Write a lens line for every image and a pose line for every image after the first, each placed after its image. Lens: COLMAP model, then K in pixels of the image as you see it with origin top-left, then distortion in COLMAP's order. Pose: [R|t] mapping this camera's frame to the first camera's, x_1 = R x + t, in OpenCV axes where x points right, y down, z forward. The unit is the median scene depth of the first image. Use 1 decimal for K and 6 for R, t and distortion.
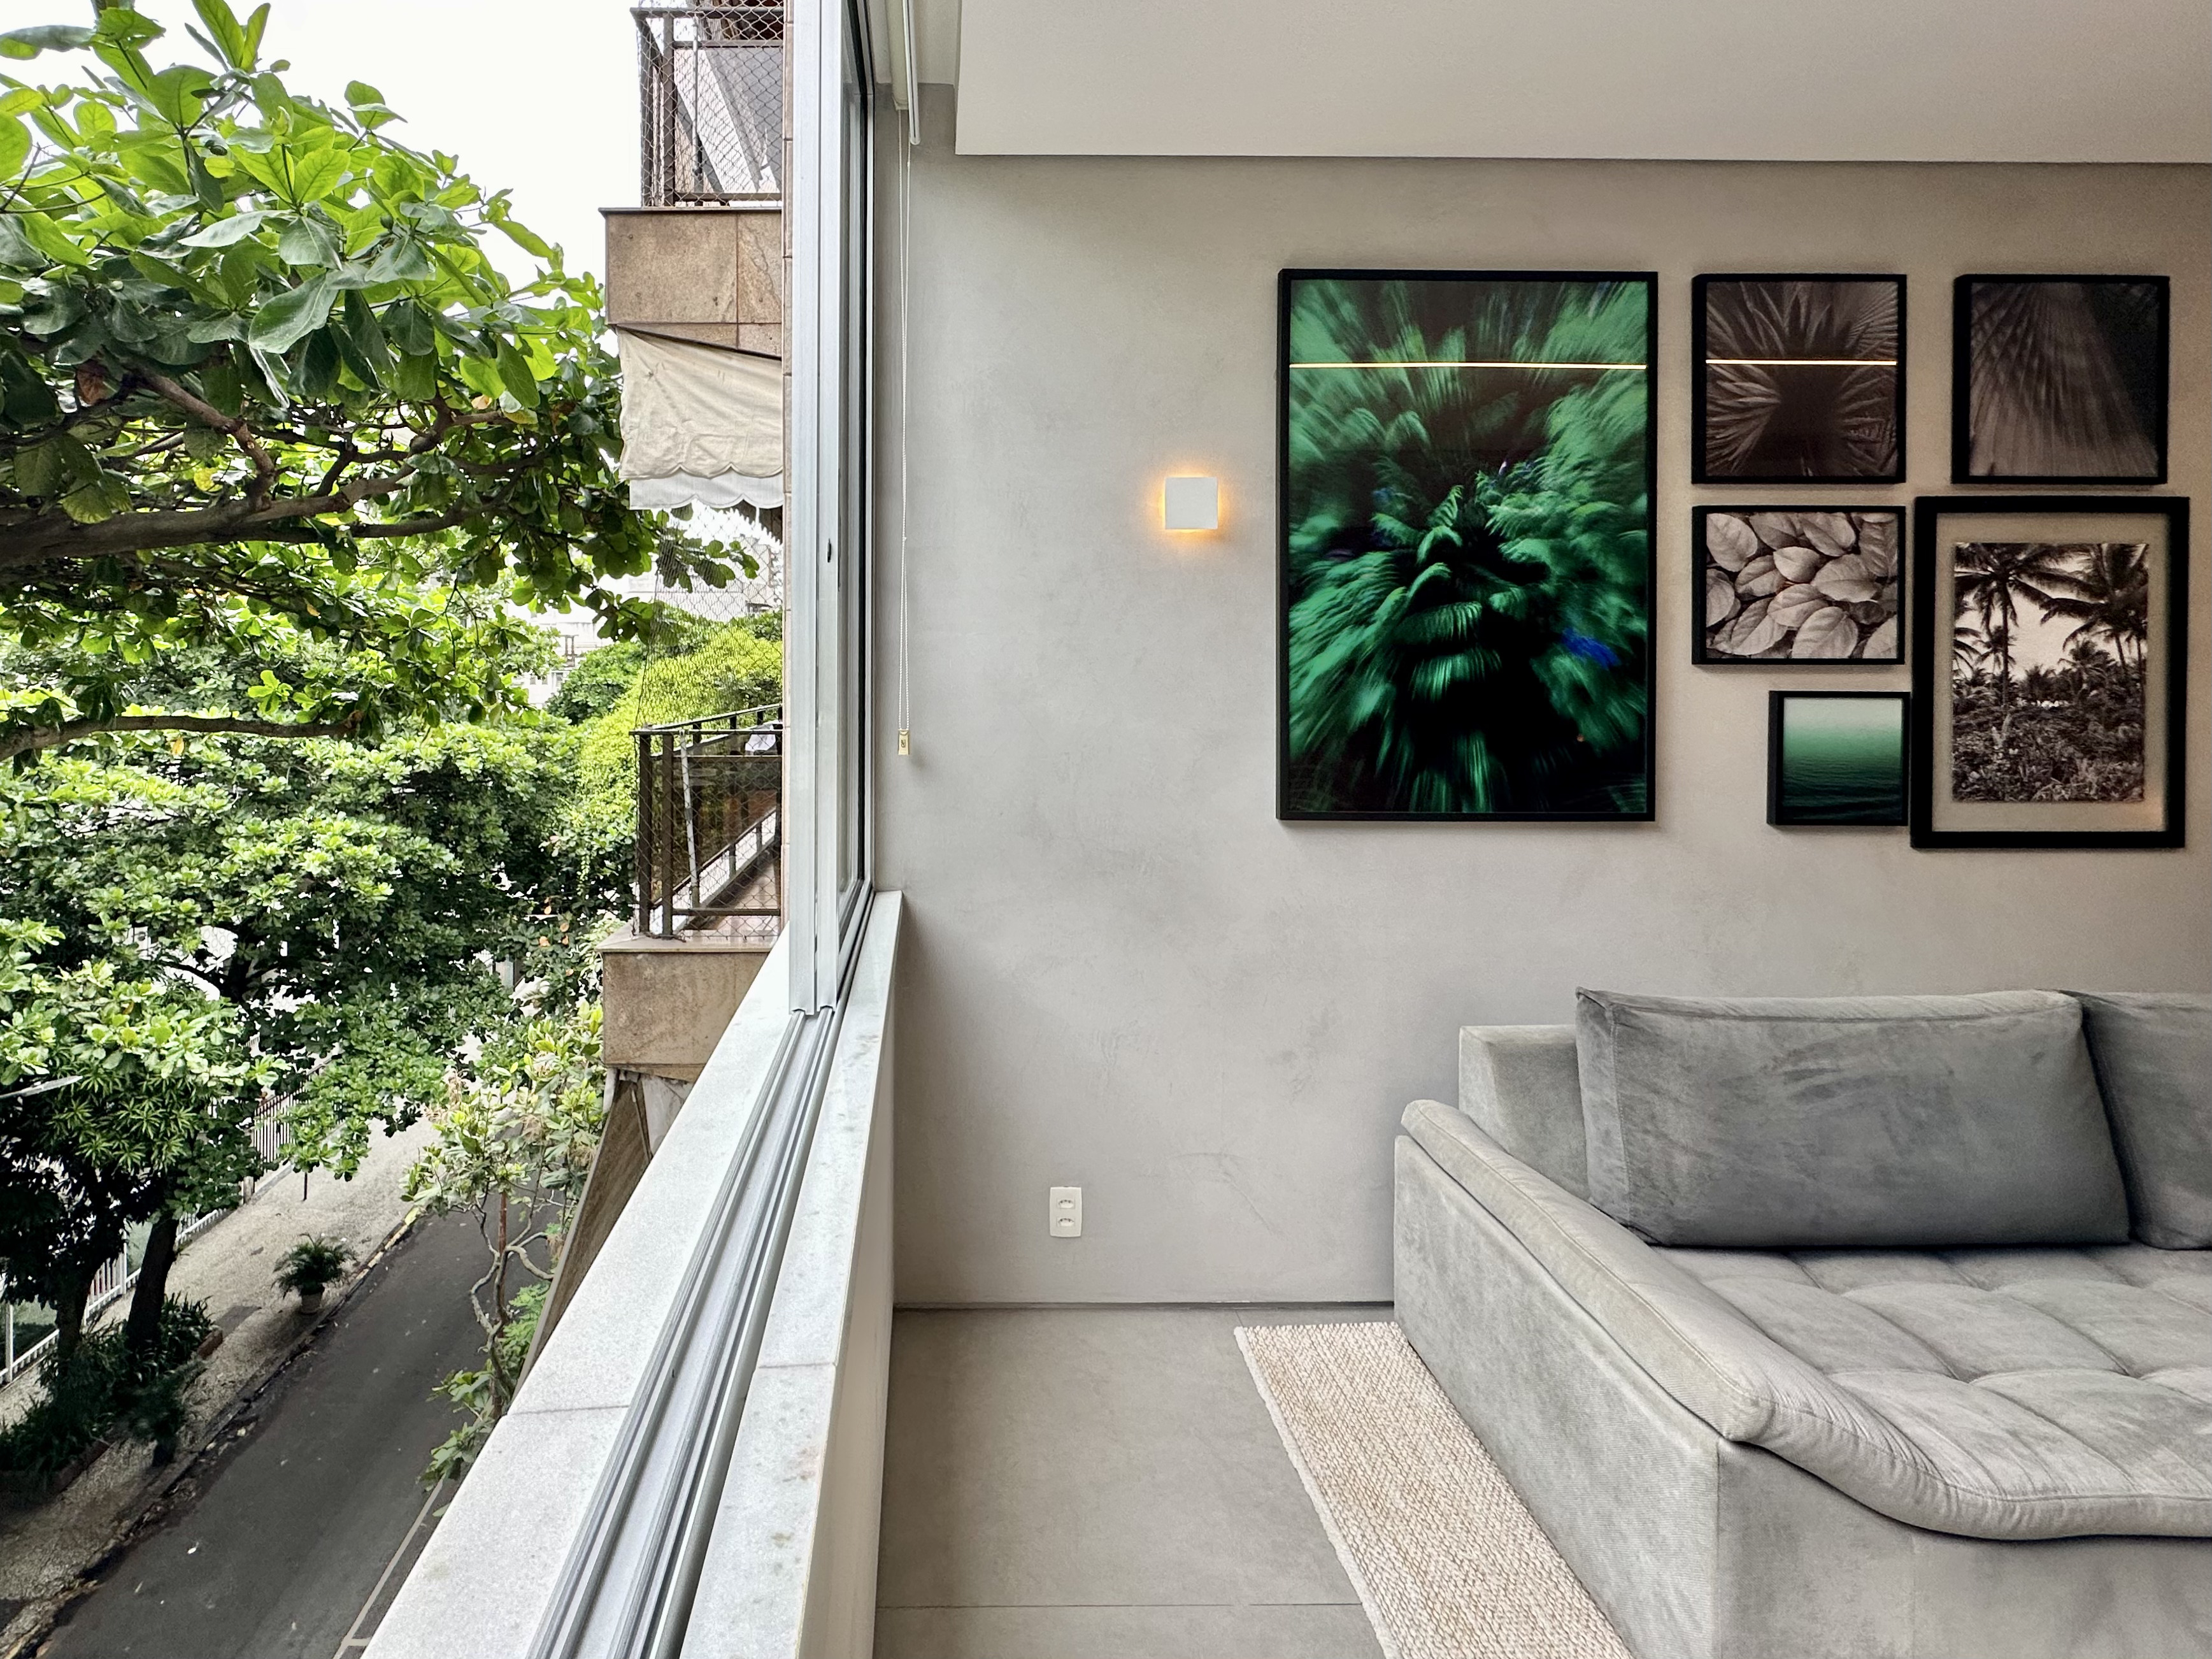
lens RADIAL K [[1026.1, 0, 946.4], [0, 1026.1, 672.5], [0, 0, 1]] dist [-0.000373, -0.000478]
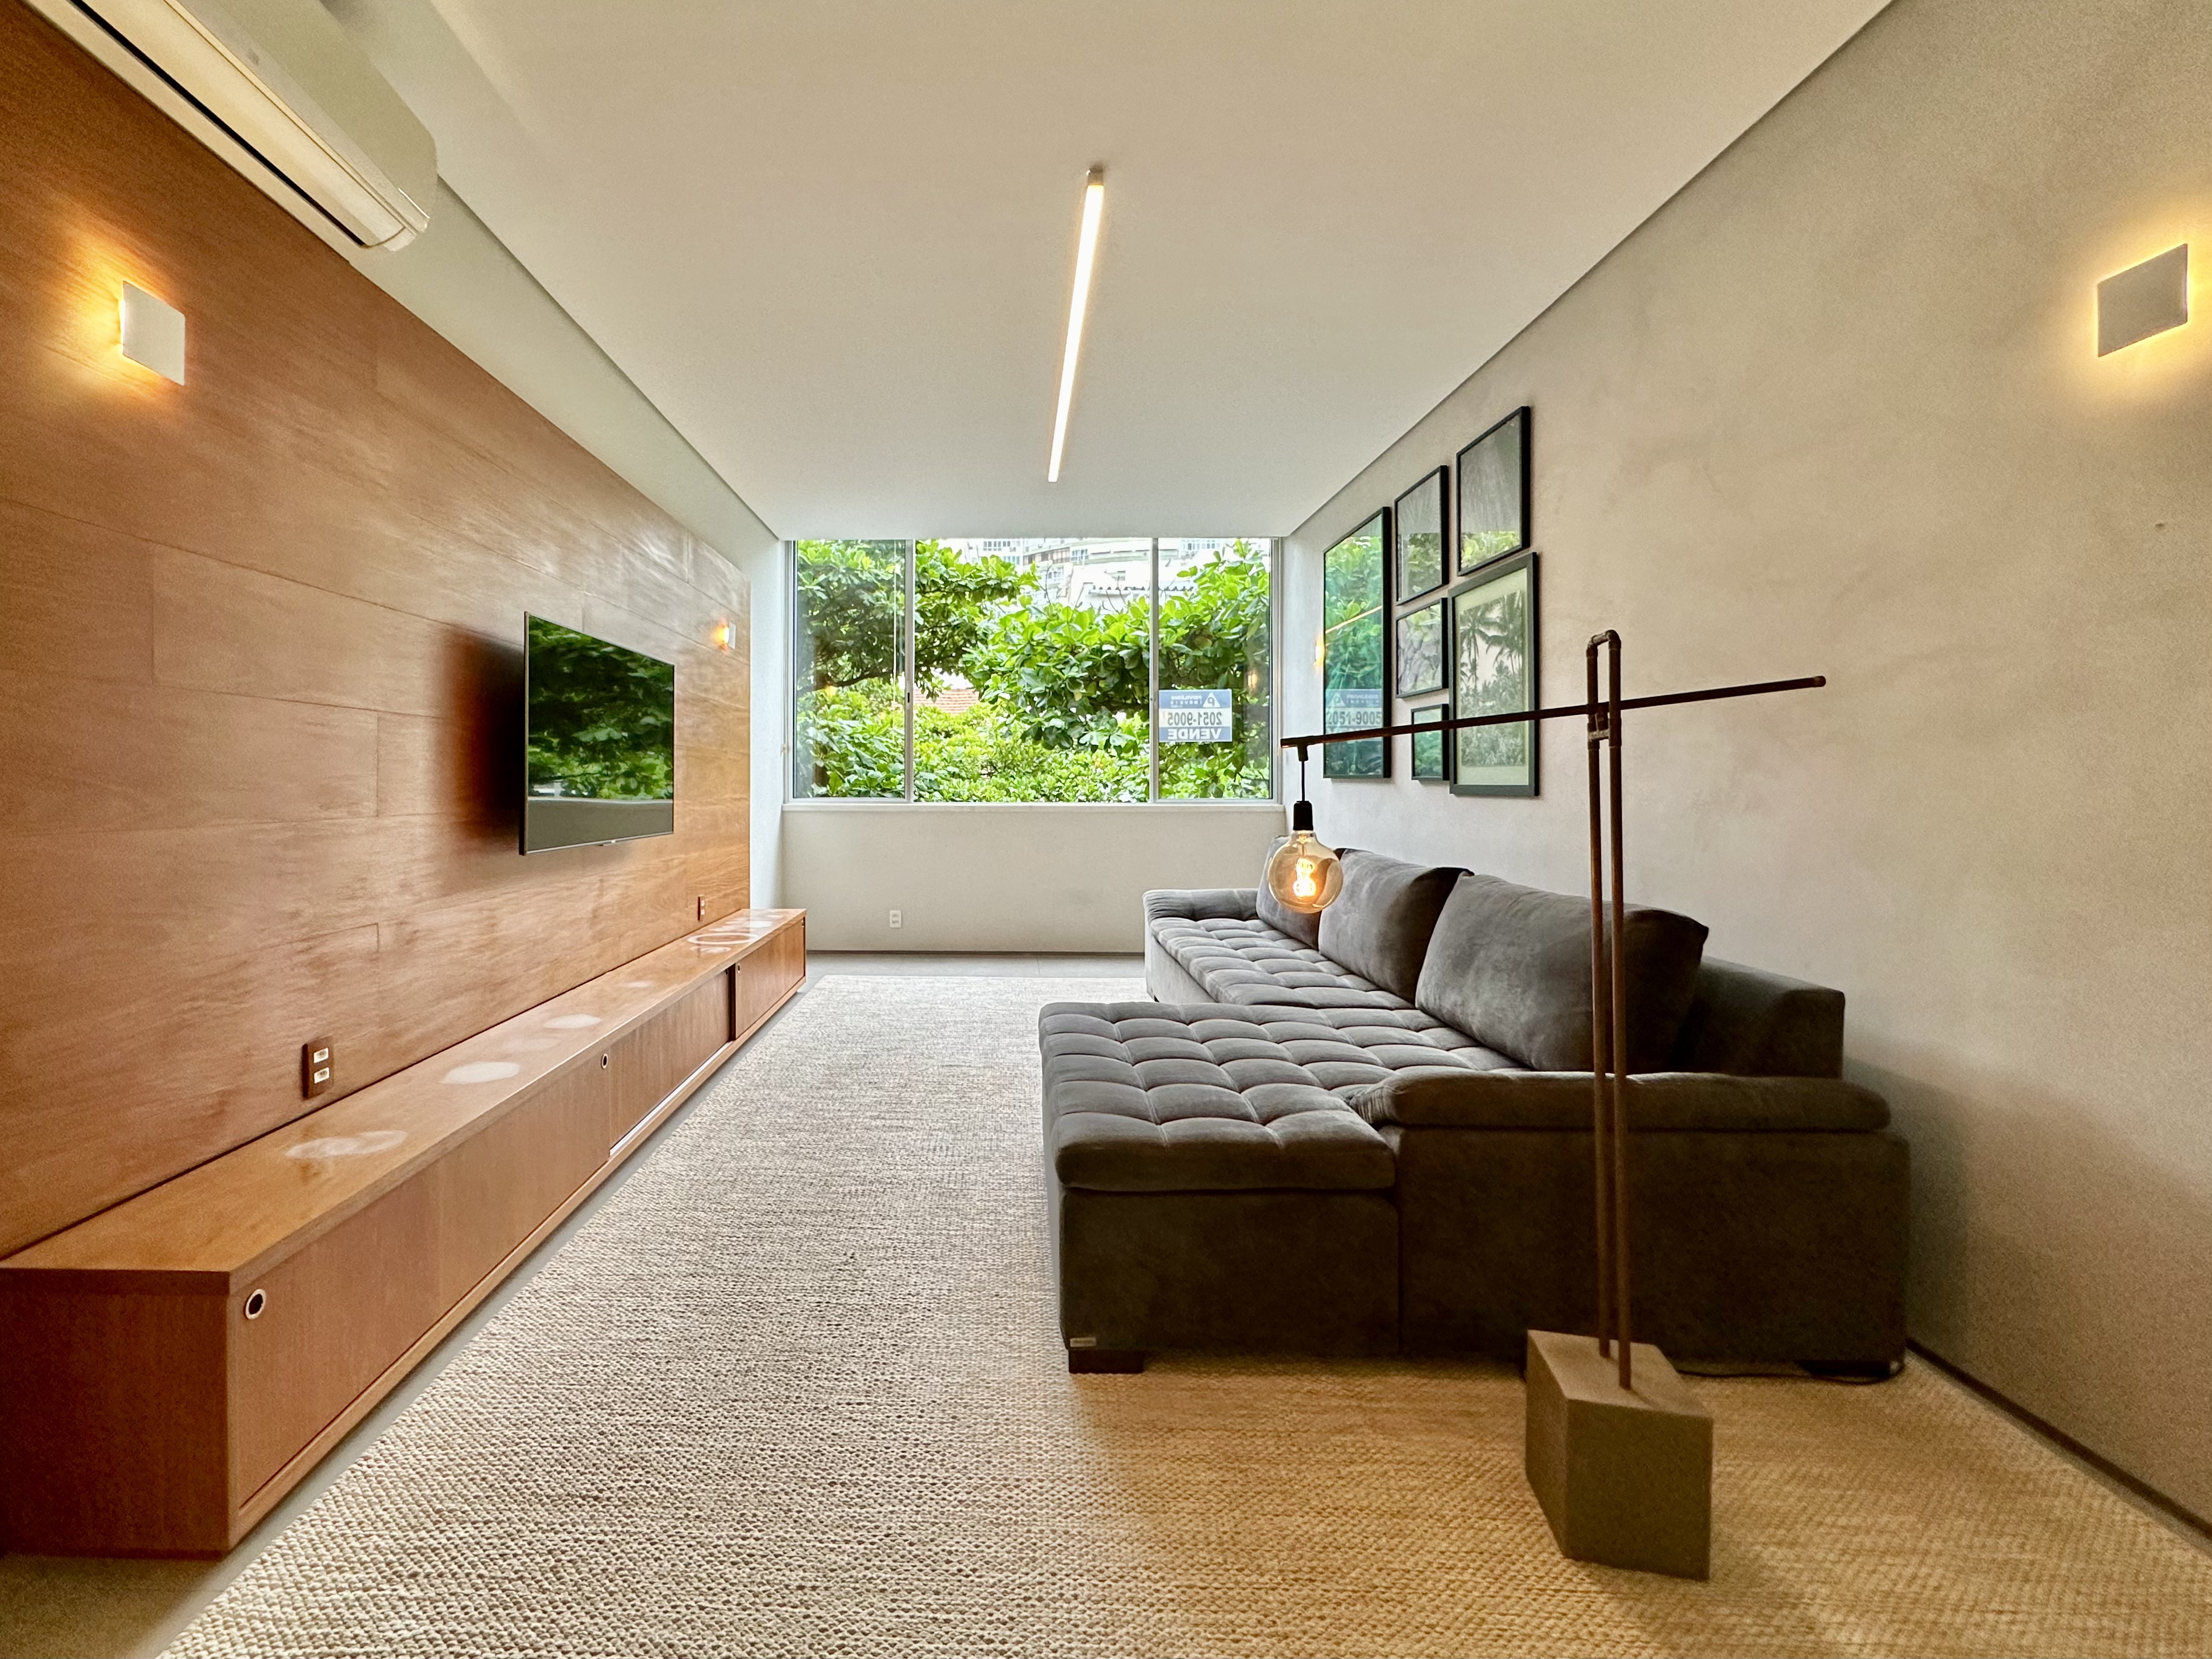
lens RADIAL K [[973.2, 0, 985.6], [0, 973.2, 794.7], [0, 0, 1]] dist [-0.001887, -0.000621]
pose [[-0.033559, 0.008703, -0.999399, 2.613852], [0.001591, 0.999961, 0.008654, 0.157025], [0.999435, -0.001300, -0.033571, 0.278478]]
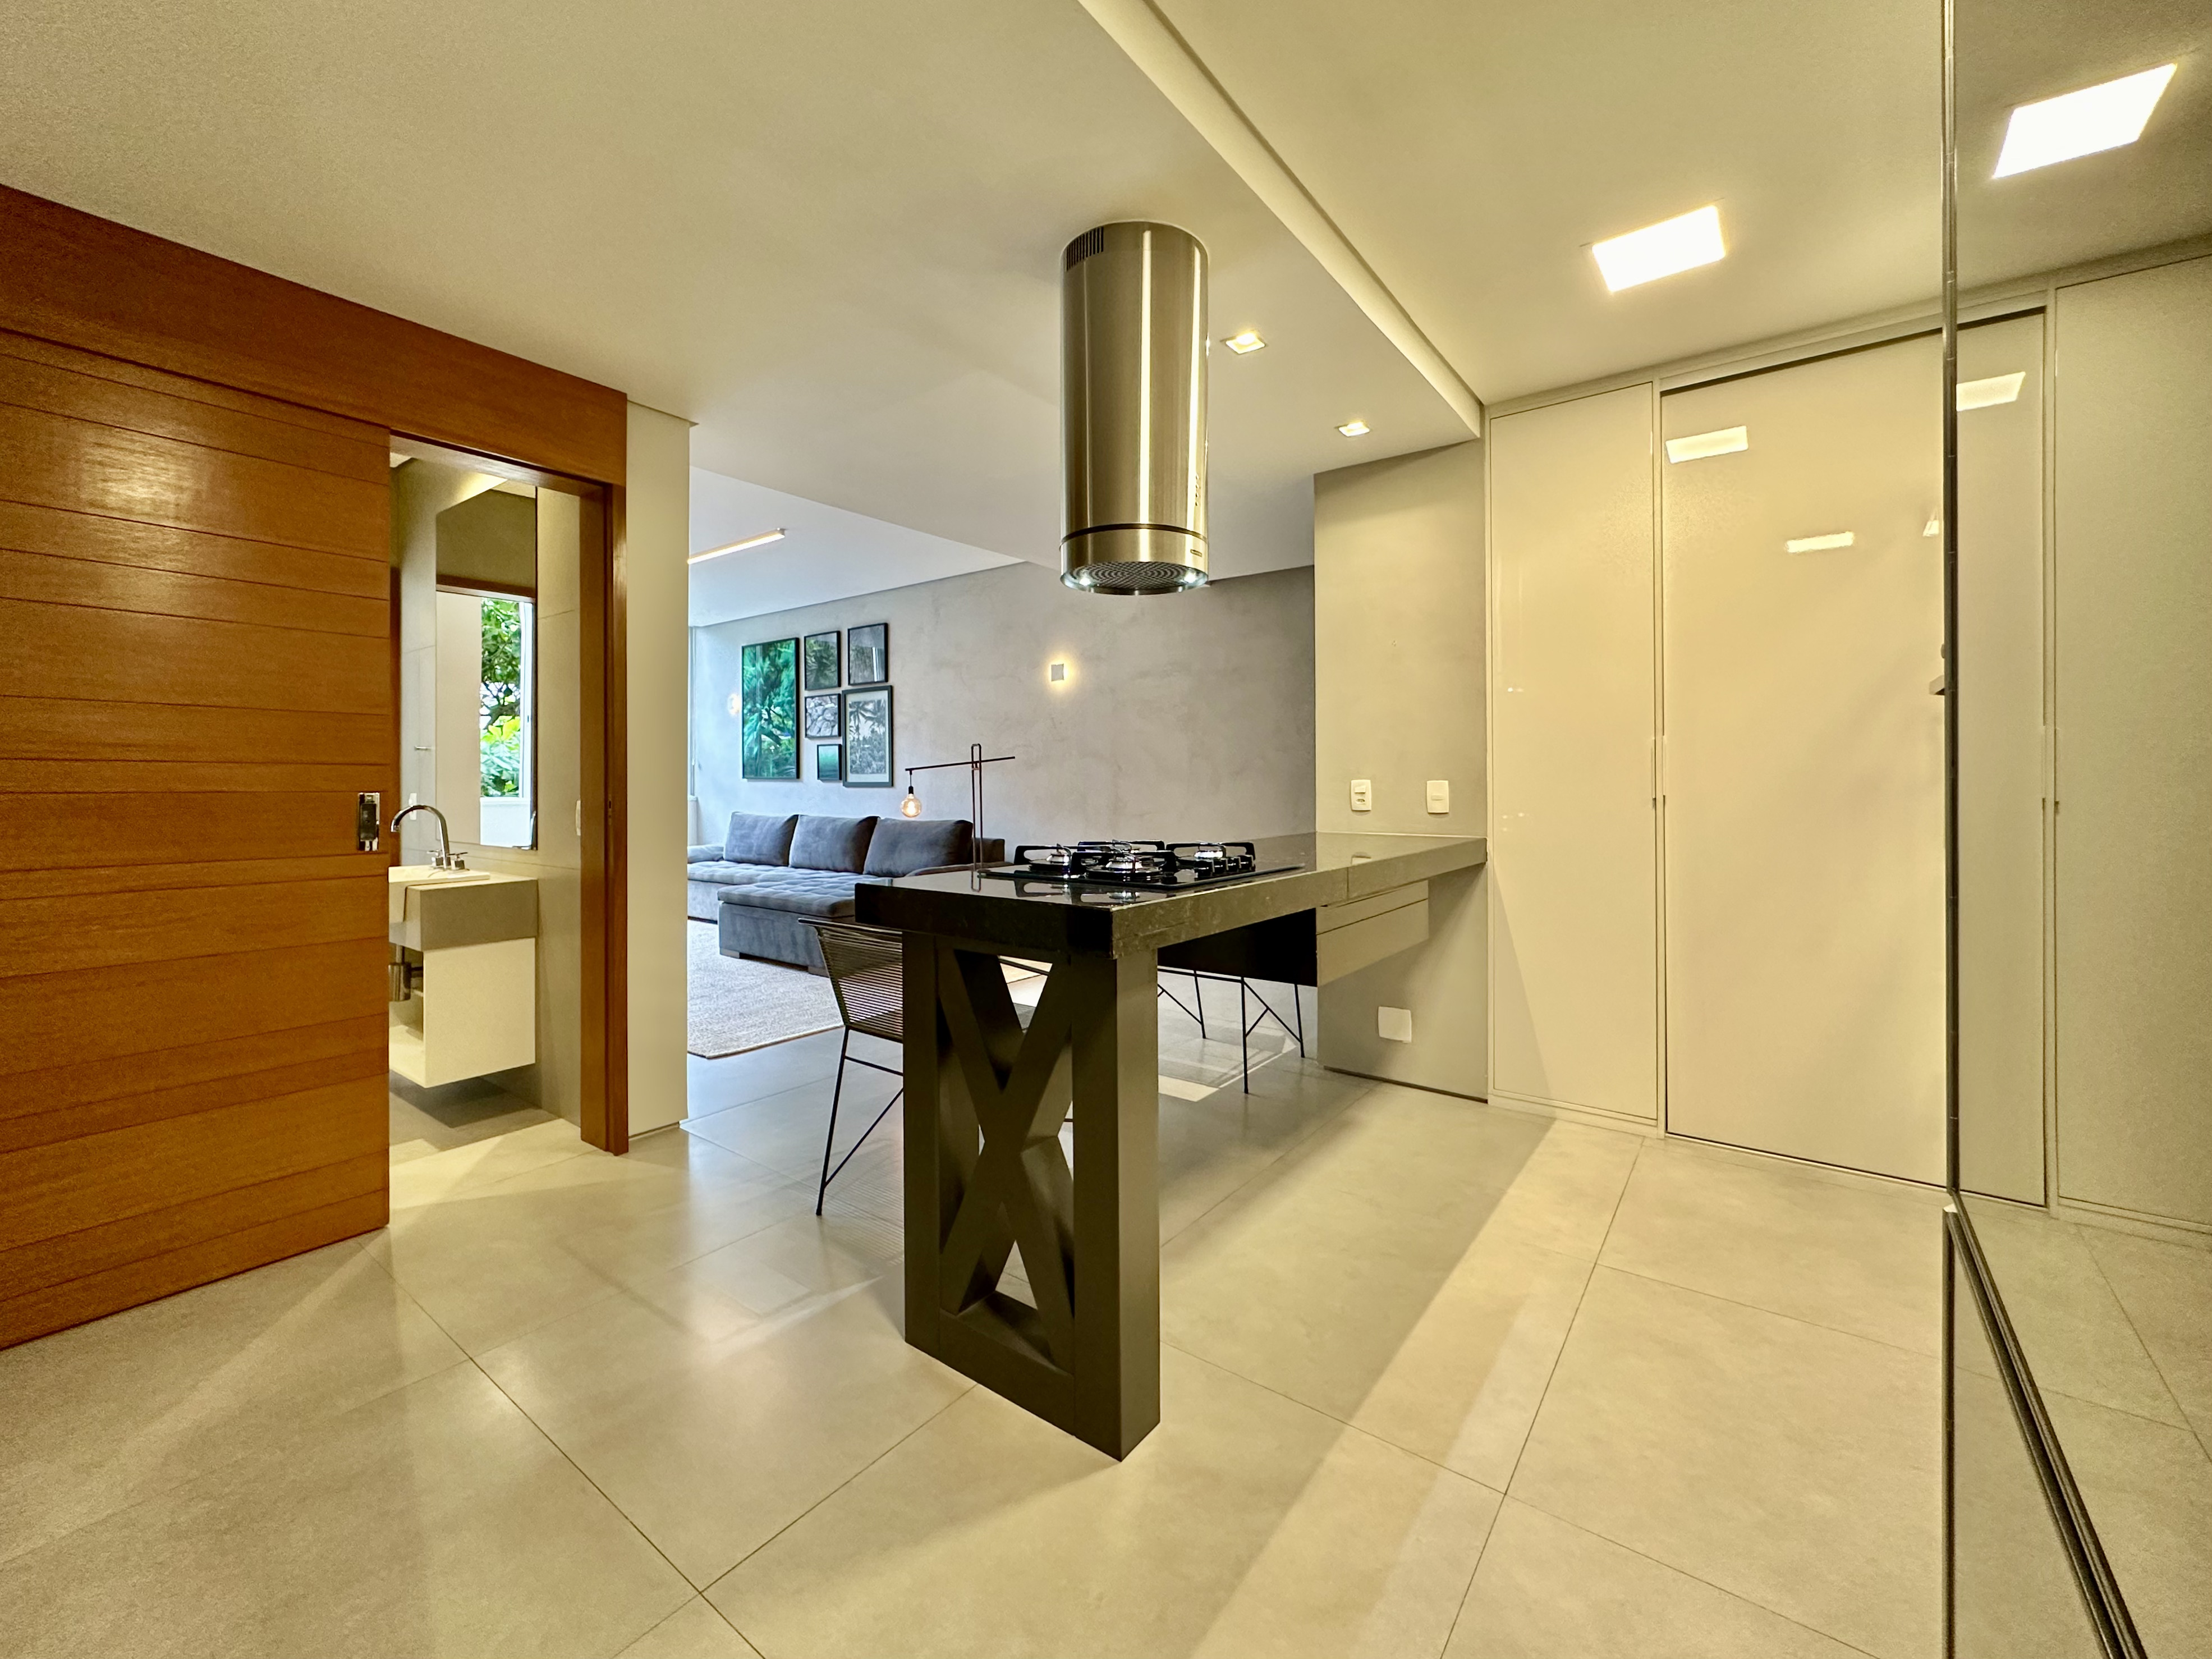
lens RADIAL K [[905.2, 0, 1102.2], [0, 905.2, 774.1], [0, 0, 1]] dist [-0.001381, 0.000027]
pose [[0.792728, -0.009290, -0.609505, 3.657153], [0.005496, 0.999952, -0.008093, 0.158987], [0.609551, 0.003065, 0.792741, -0.994433]]
